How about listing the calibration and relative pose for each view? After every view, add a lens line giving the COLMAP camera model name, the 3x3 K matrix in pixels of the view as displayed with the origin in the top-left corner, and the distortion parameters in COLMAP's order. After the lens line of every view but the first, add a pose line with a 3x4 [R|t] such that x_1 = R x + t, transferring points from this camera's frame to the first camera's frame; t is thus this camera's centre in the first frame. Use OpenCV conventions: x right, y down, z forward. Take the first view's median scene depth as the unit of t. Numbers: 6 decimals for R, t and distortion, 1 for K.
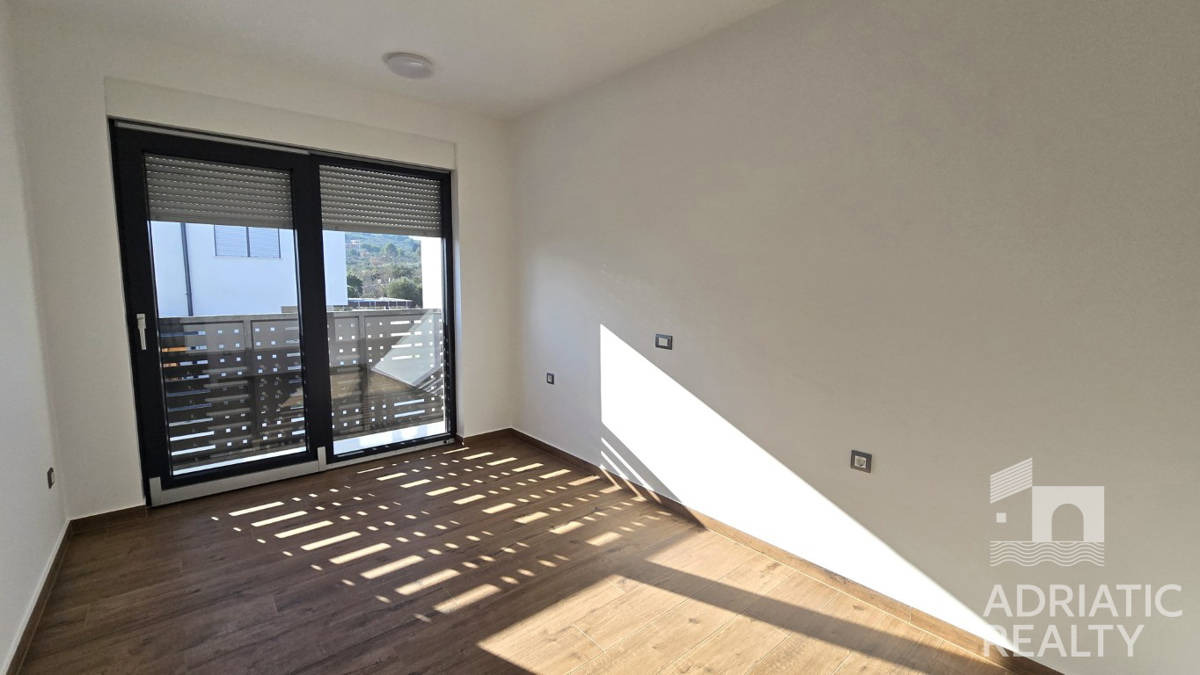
lens RADIAL K [[488.2, 0, 599.6], [0, 488.2, 335.8], [0, 0, 1]] dist [-0.005722, 0.000120]
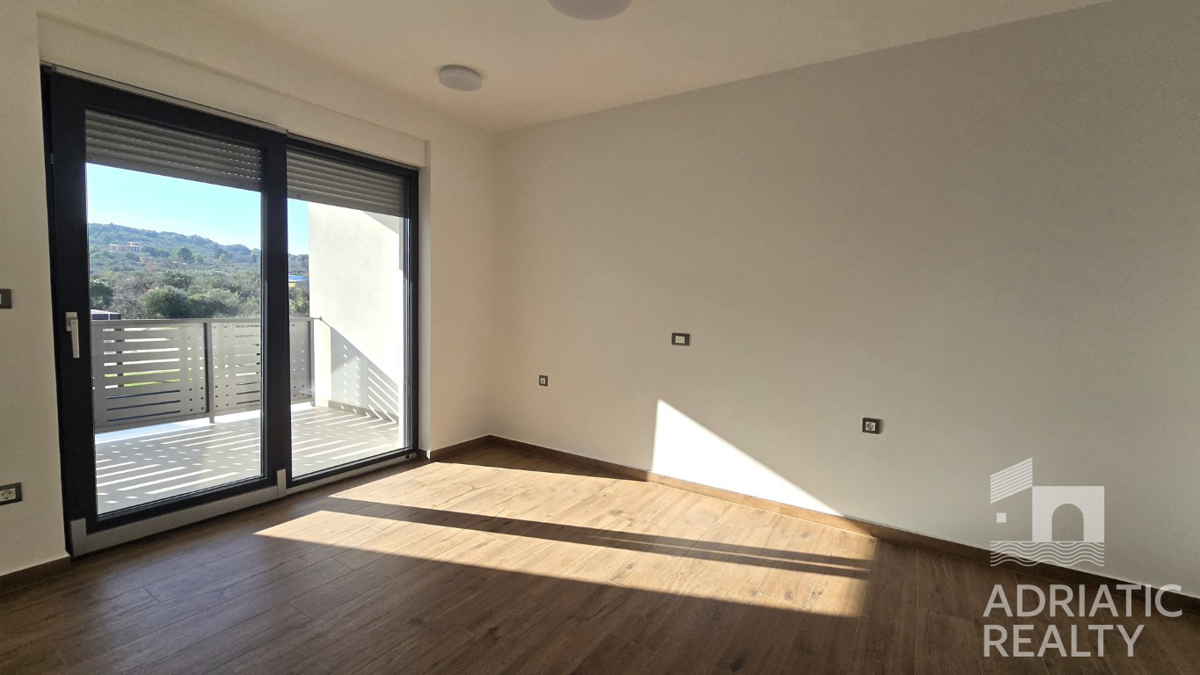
lens RADIAL K [[495.3, 0, 605.2], [0, 495.3, 334.9], [0, 0, 1]] dist [-0.006878, -0.000281]
pose [[0.956531, -0.006322, 0.291562, -0.277851], [0.017281, 0.999237, -0.035026, 0.029281], [-0.291118, 0.038542, 0.955910, -0.024632]]
